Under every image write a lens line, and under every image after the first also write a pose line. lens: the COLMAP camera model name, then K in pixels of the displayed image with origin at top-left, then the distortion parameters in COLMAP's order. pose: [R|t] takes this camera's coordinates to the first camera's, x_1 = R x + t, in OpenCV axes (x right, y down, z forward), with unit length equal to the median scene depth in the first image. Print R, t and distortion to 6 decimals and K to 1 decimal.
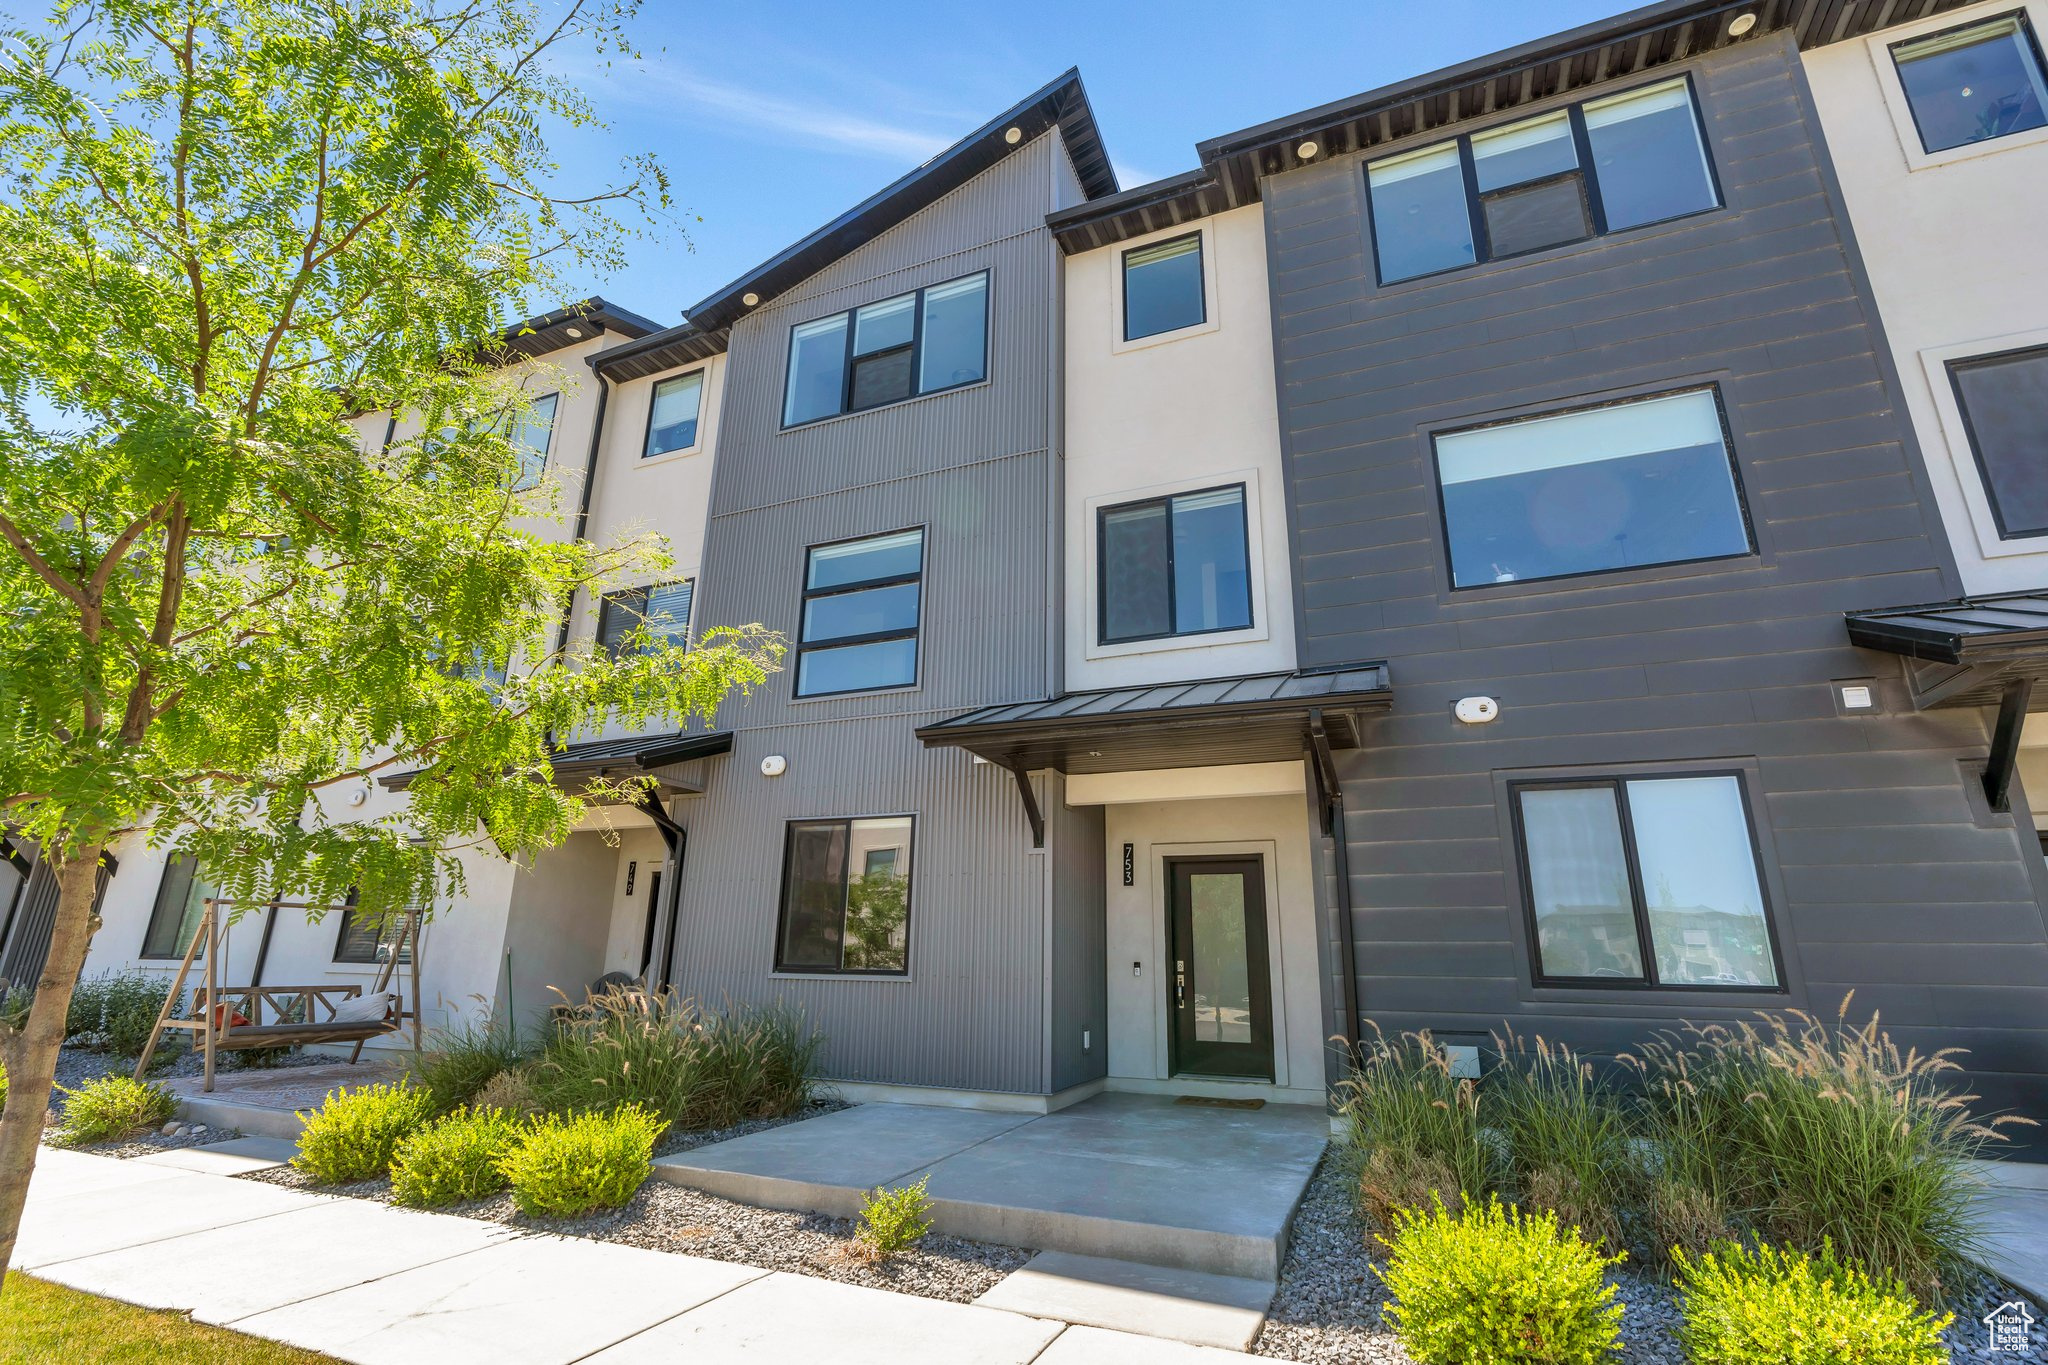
lens RADIAL K [[940.1, 0, 1024.0], [0, 940.1, 682.5], [0, 0, 1]] dist [-0.008980, 0.001124]
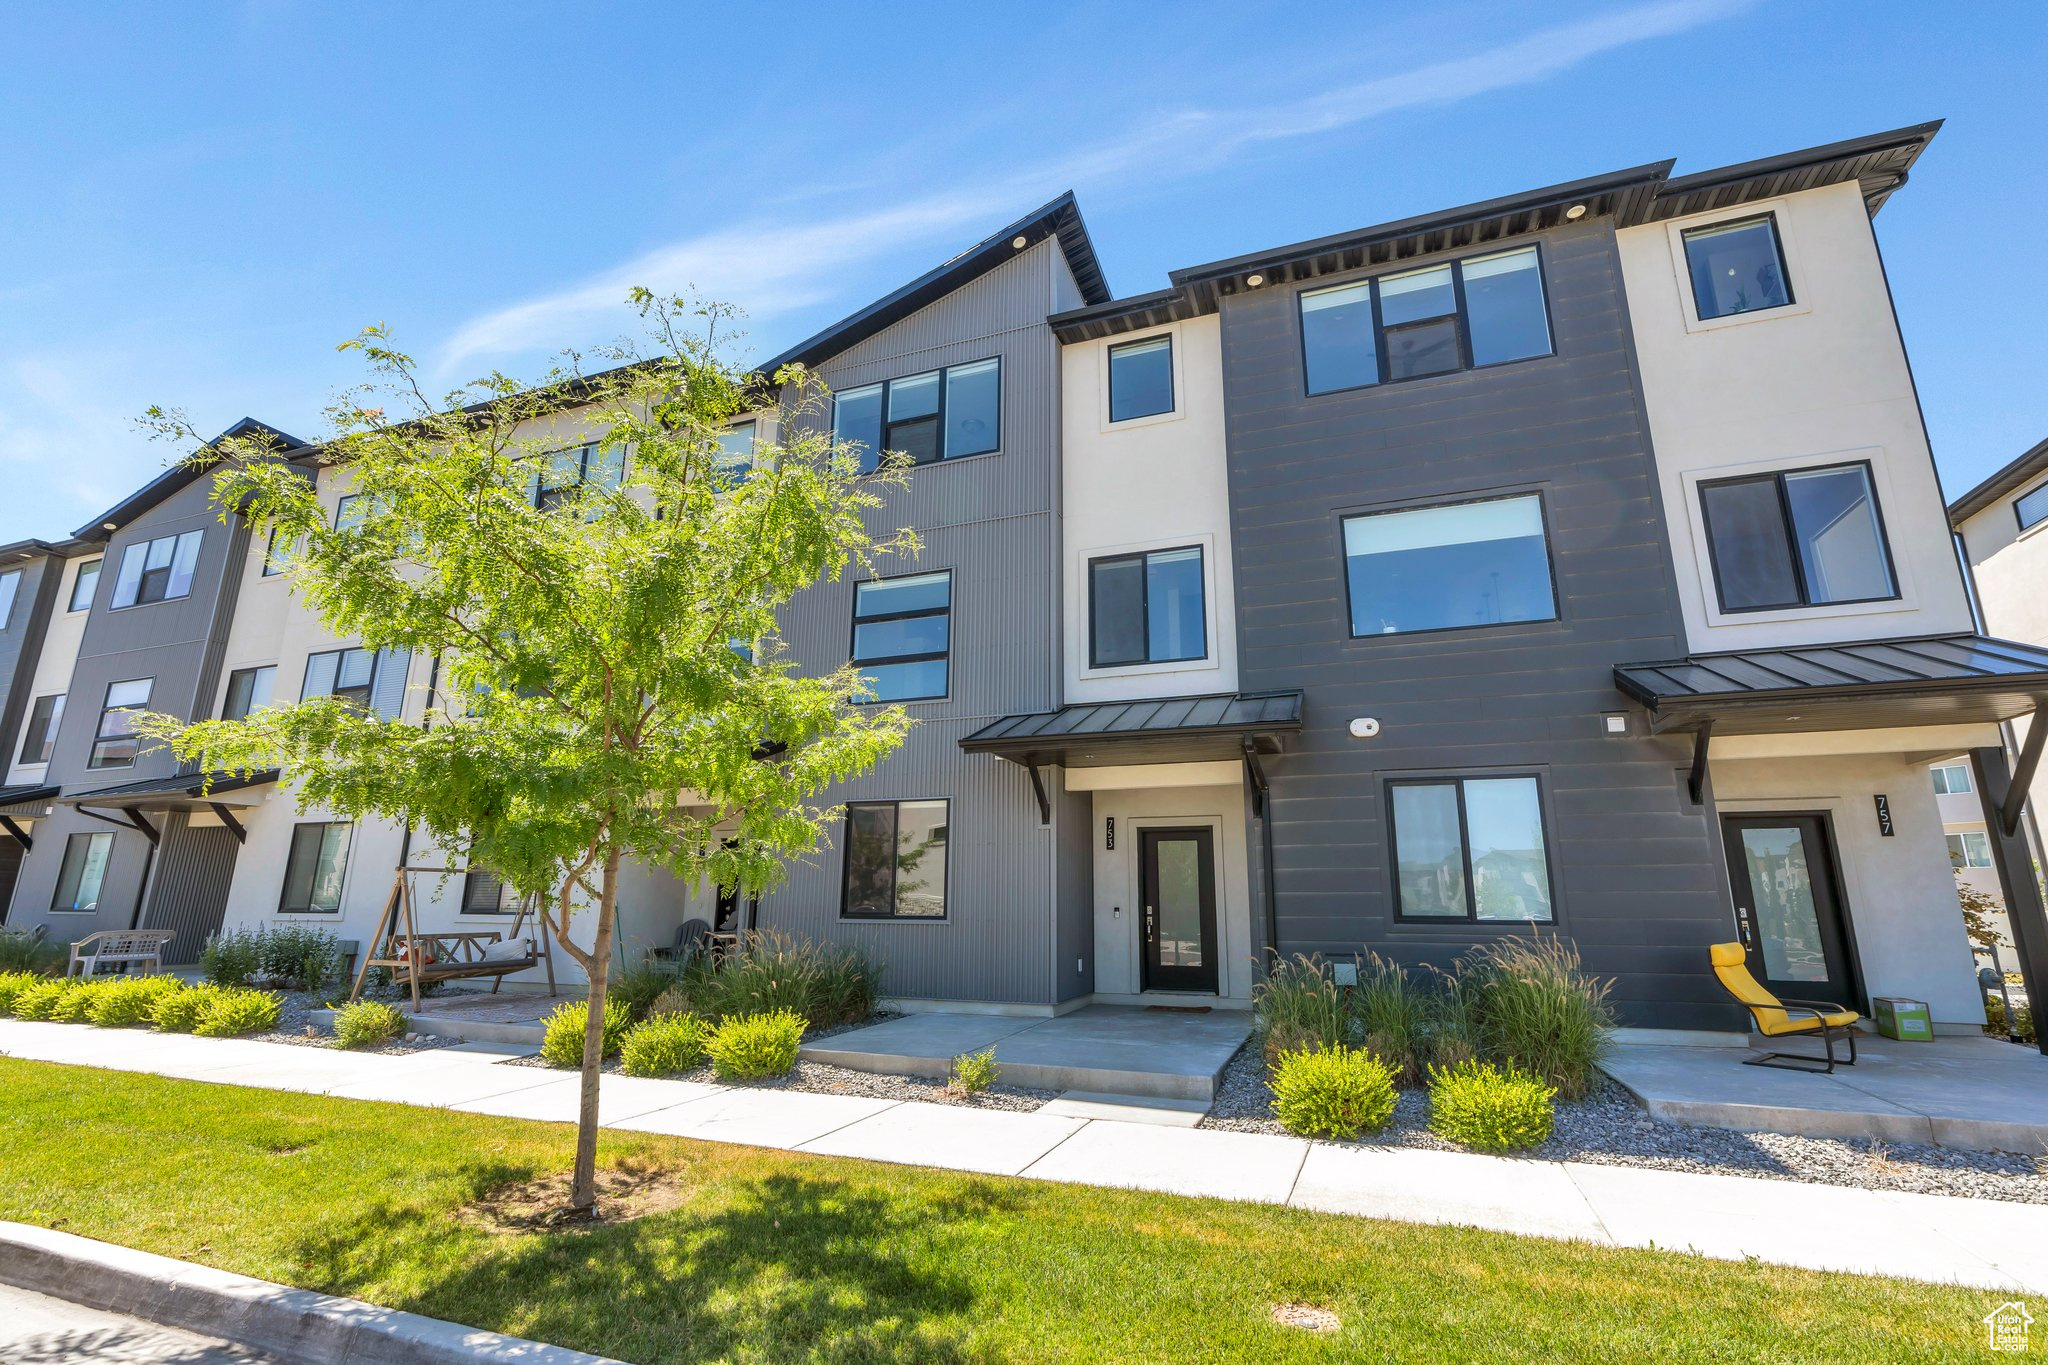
lens RADIAL K [[915.4, 0, 1034.3], [0, 915.4, 685.8], [0, 0, 1]] dist [-0.012873, 0.004482]
pose [[0.998860, 0.000614, 0.047723, -0.060790], [-0.003245, 0.998477, 0.055071, -0.089179], [-0.047616, -0.055163, 0.997341, -0.275197]]
